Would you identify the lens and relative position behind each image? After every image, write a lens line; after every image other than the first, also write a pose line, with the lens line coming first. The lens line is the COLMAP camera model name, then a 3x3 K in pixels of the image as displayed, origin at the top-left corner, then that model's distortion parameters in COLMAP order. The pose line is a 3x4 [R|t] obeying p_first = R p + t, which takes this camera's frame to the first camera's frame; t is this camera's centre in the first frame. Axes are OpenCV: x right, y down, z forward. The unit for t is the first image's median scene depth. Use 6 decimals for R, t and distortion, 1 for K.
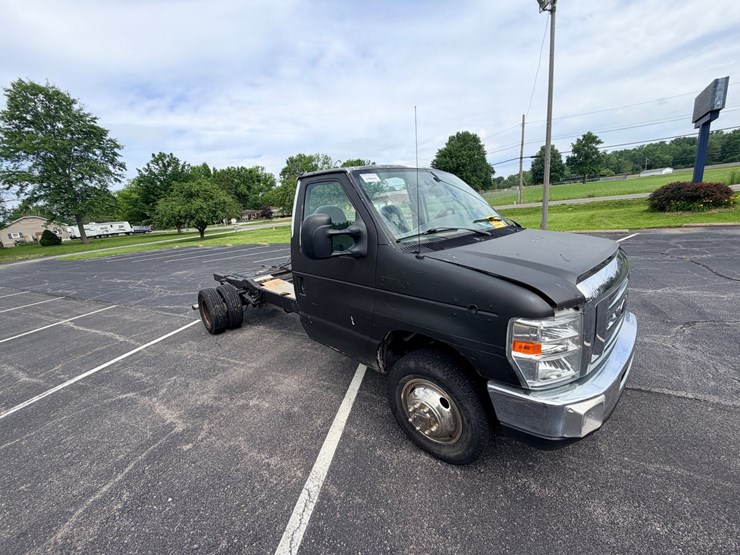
lens RADIAL K [[294.1, 0, 369.0], [0, 294.1, 278.4], [0, 0, 1]] dist [0.001184, -0.000170]
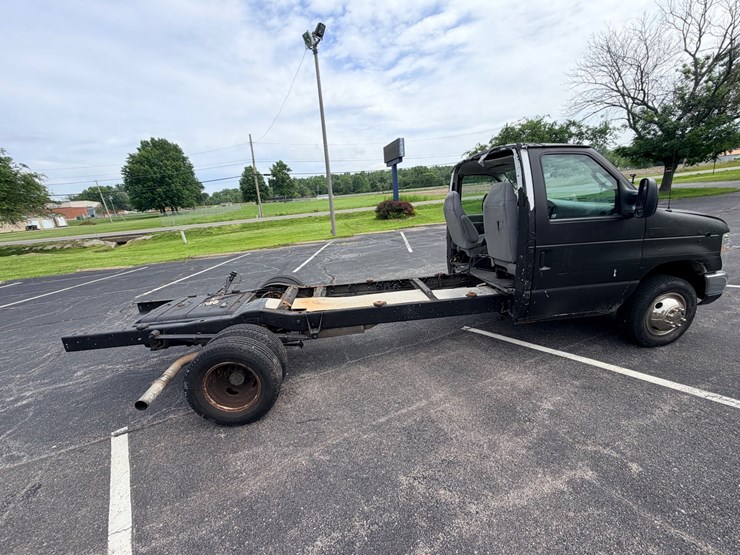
lens RADIAL K [[294.1, 0, 368.2], [0, 294.1, 279.8], [0, 0, 1]] dist [0.001184, -0.000170]
pose [[0.619011, -0.162407, 0.768407, -0.095209], [0.200998, 0.978562, 0.044905, -0.004964], [-0.759226, 0.126652, 0.638385, 0.059660]]
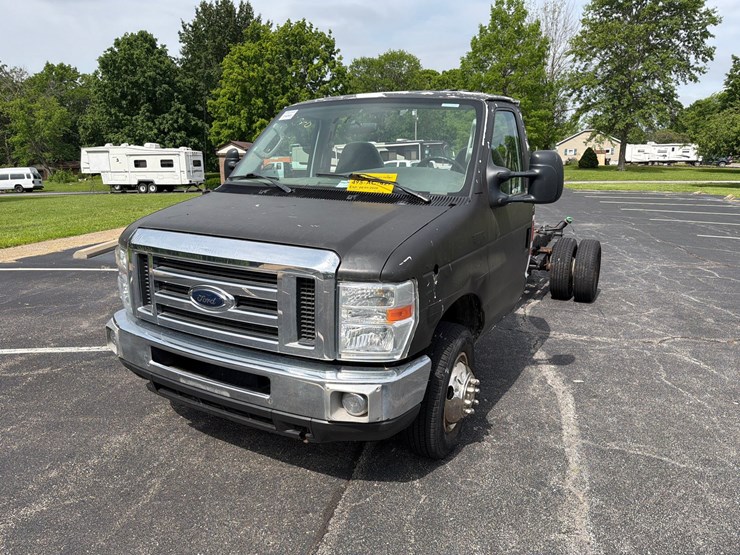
lens RADIAL K [[524.8, 0, 375.5], [0, 524.8, 278.4], [0, 0, 1]] dist [0.007025, -0.015747]
pose [[0.296374, 0.298035, -0.907379, 0.108108], [-0.246487, 0.941747, 0.228814, -0.018183], [0.922717, 0.155843, 0.352571, 0.044496]]
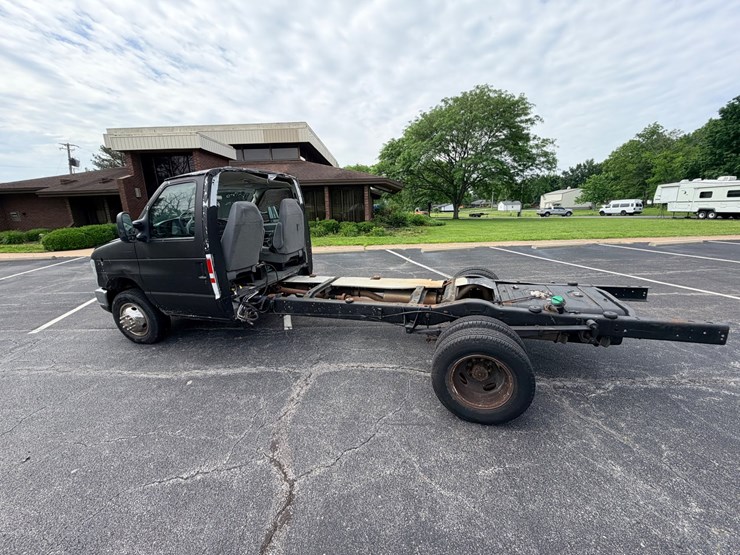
lens RADIAL K [[294.1, 0, 368.9], [0, 294.1, 278.1], [0, 0, 1]] dist [0.001184, -0.000170]
pose [[-0.877448, 0.233185, -0.419177, 0.016282], [0.009087, 0.881808, 0.471522, -0.045361], [0.479585, 0.409927, -0.775860, 0.192789]]
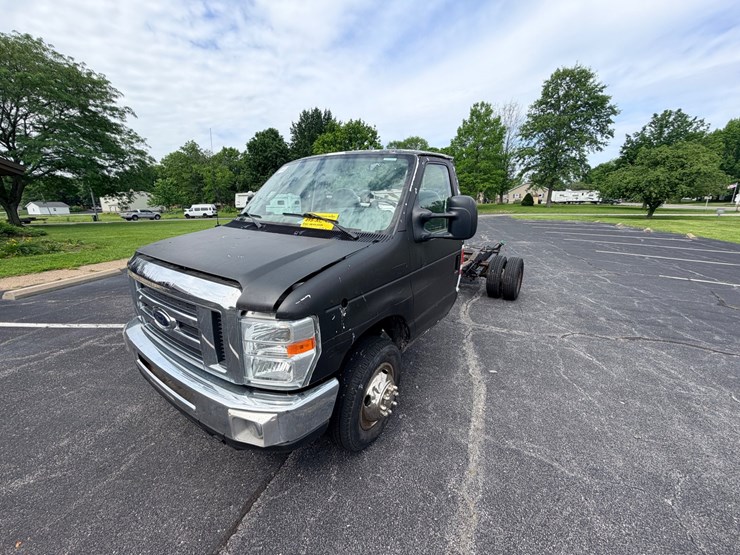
lens RADIAL K [[294.1, 0, 369.7], [0, 294.1, 277.8], [0, 0, 1]] dist [0.001184, -0.000170]
pose [[0.194444, 0.336959, -0.921222, 0.088133], [-0.244967, 0.926070, 0.287027, -0.022046], [0.949833, 0.169858, 0.262613, 0.066273]]
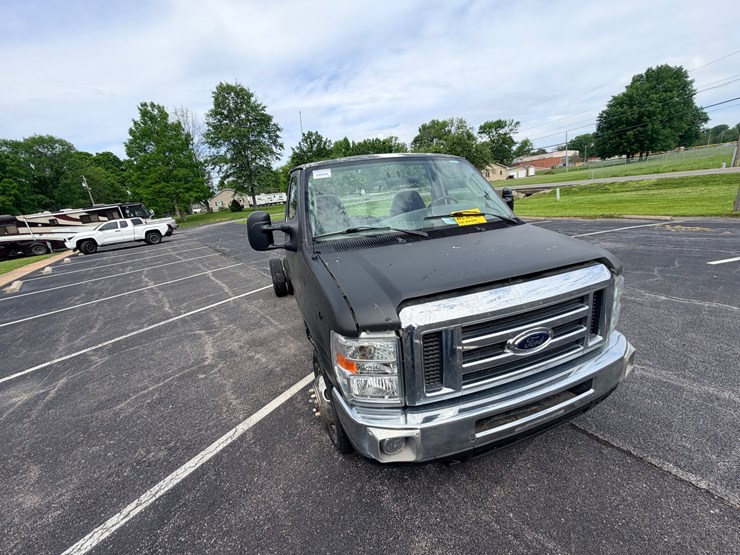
lens RADIAL K [[294.1, 0, 369.3], [0, 294.1, 278.4], [0, 0, 1]] dist [0.001184, -0.000170]
pose [[0.911289, 0.114340, -0.395573, 0.036831], [-0.075719, 0.990824, 0.111961, -0.006216], [0.404745, -0.072077, 0.911585, 0.005197]]
